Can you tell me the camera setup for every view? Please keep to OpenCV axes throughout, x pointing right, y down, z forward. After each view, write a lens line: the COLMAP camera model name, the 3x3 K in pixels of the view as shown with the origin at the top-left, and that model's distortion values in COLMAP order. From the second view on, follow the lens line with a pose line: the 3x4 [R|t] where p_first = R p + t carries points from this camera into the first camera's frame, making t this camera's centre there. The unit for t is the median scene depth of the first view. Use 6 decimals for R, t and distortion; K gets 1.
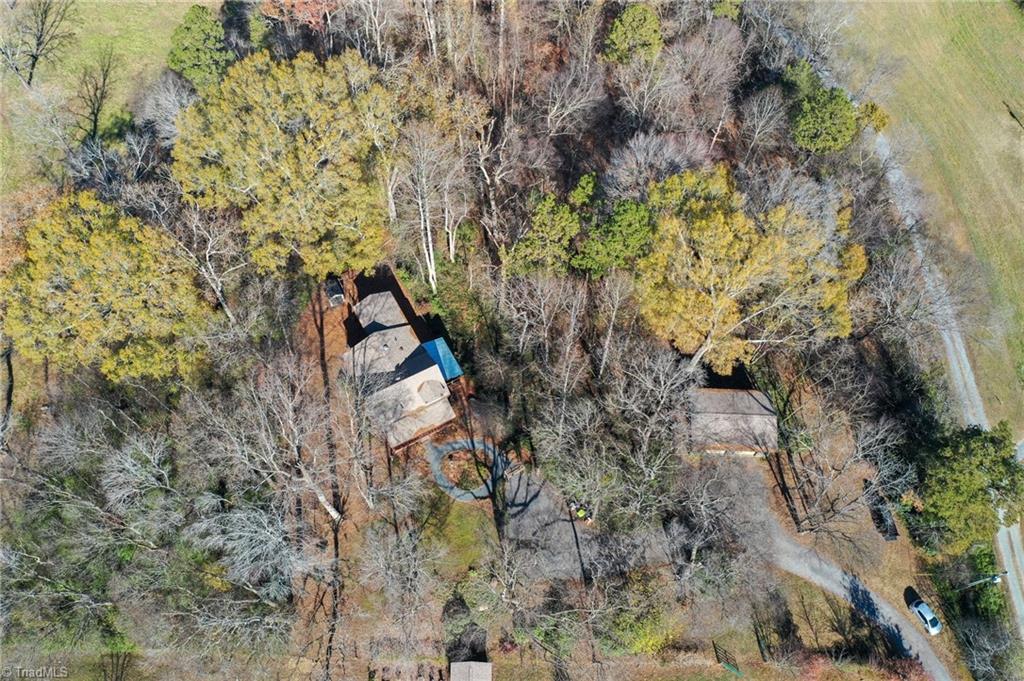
lens RADIAL K [[796.5, 0, 507.9], [0, 796.5, 339.1], [0, 0, 1]] dist [-0.008442, -0.001718]
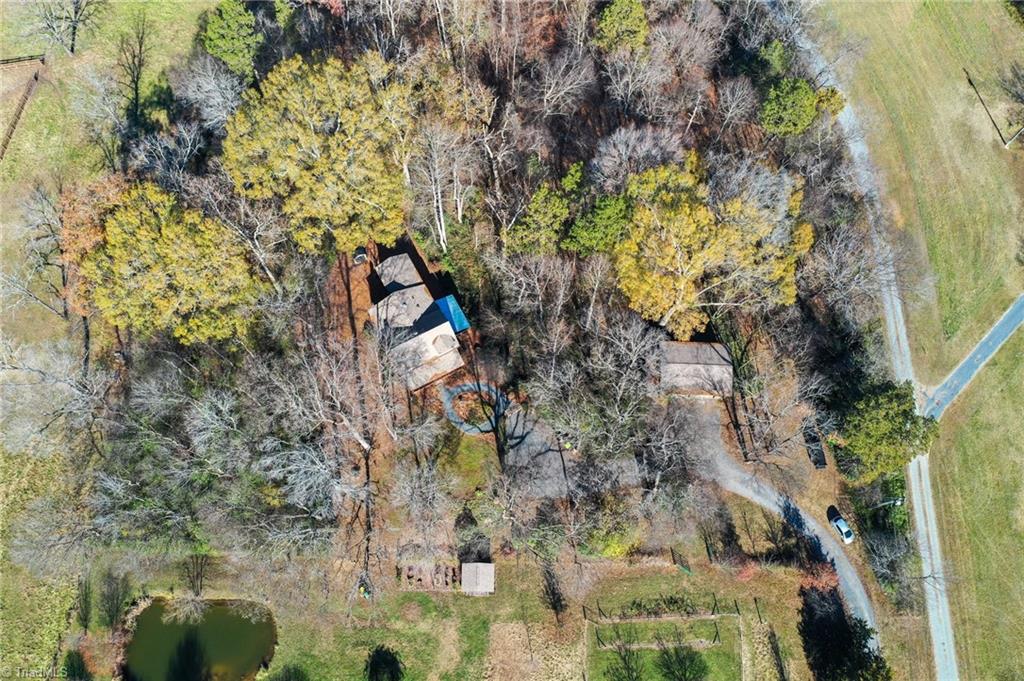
lens RADIAL K [[796.5, 0, 507.9], [0, 796.5, 339.1], [0, 0, 1]] dist [-0.008442, -0.001718]
pose [[0.999982, 0.002499, -0.005372, 0.006392], [-0.001751, 0.990852, 0.134939, -0.108467], [0.005660, -0.134927, 0.990839, -0.189795]]
